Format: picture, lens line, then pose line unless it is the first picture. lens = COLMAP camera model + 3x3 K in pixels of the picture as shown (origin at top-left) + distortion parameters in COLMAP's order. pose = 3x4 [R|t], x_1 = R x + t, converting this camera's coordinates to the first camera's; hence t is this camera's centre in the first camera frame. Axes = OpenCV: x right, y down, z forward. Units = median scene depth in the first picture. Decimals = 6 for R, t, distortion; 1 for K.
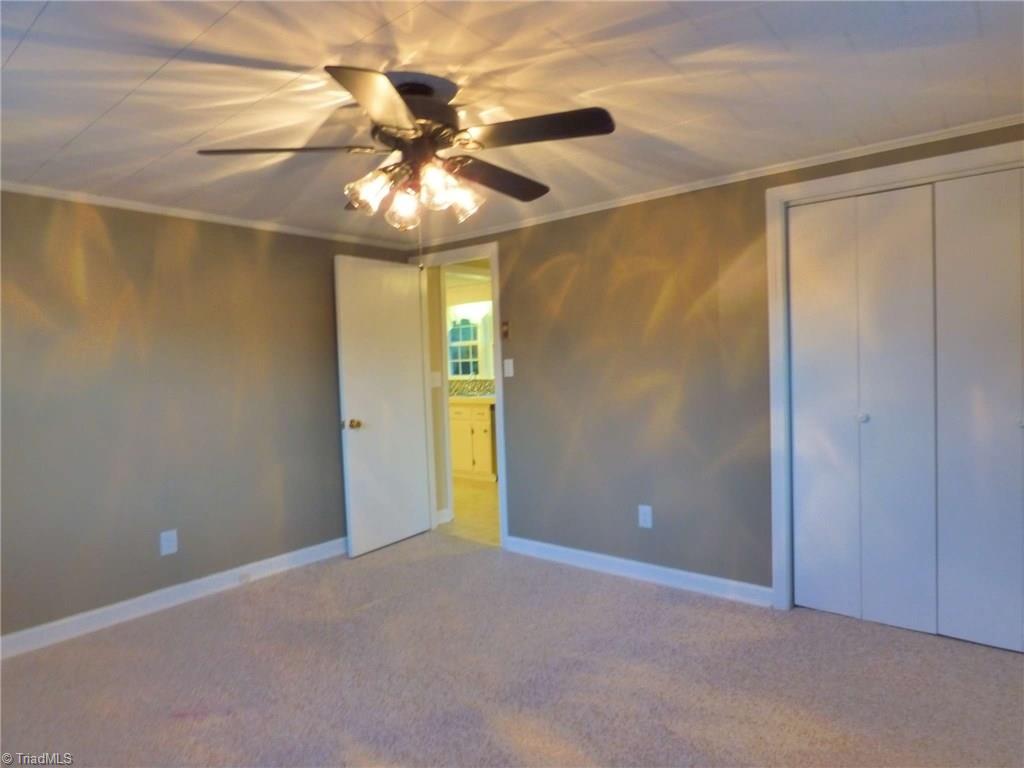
lens RADIAL K [[632.6, 0, 522.3], [0, 632.6, 385.0], [0, 0, 1]] dist [-0.001898, 0.004089]
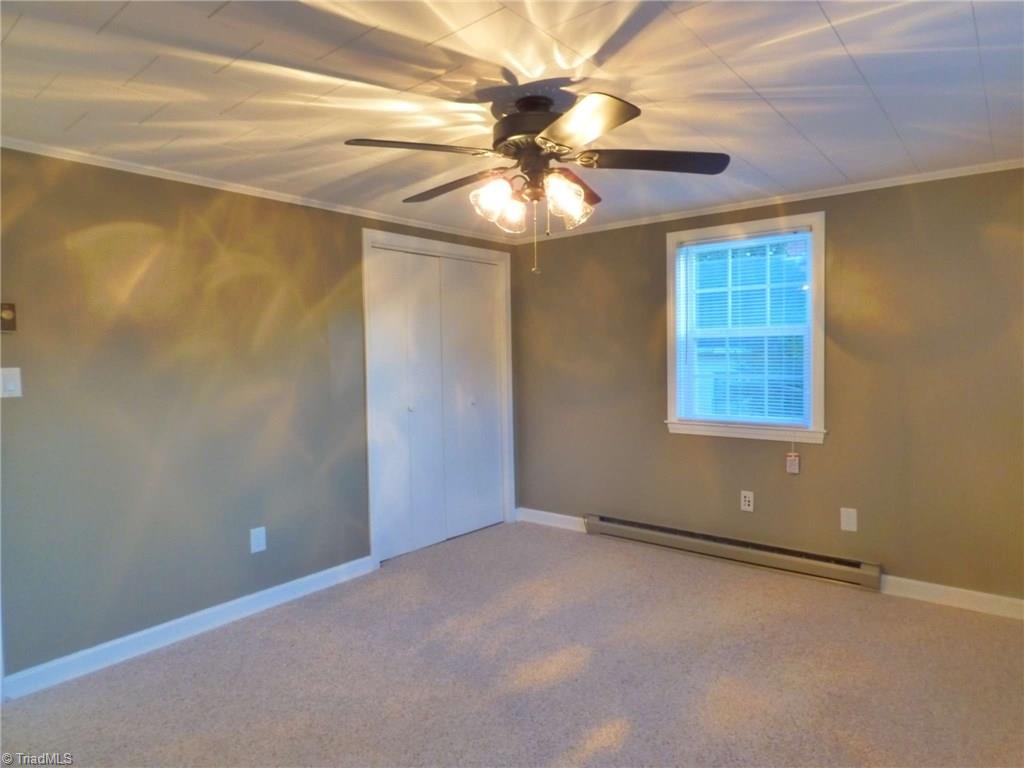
lens RADIAL K [[632.6, 0, 523.1], [0, 632.6, 381.5], [0, 0, 1]] dist [-0.001898, 0.004089]
pose [[-0.026055, -0.007756, 0.999630, -0.818608], [0.059411, 0.998190, 0.009294, -0.005942], [-0.997894, 0.059631, -0.025547, 0.712979]]
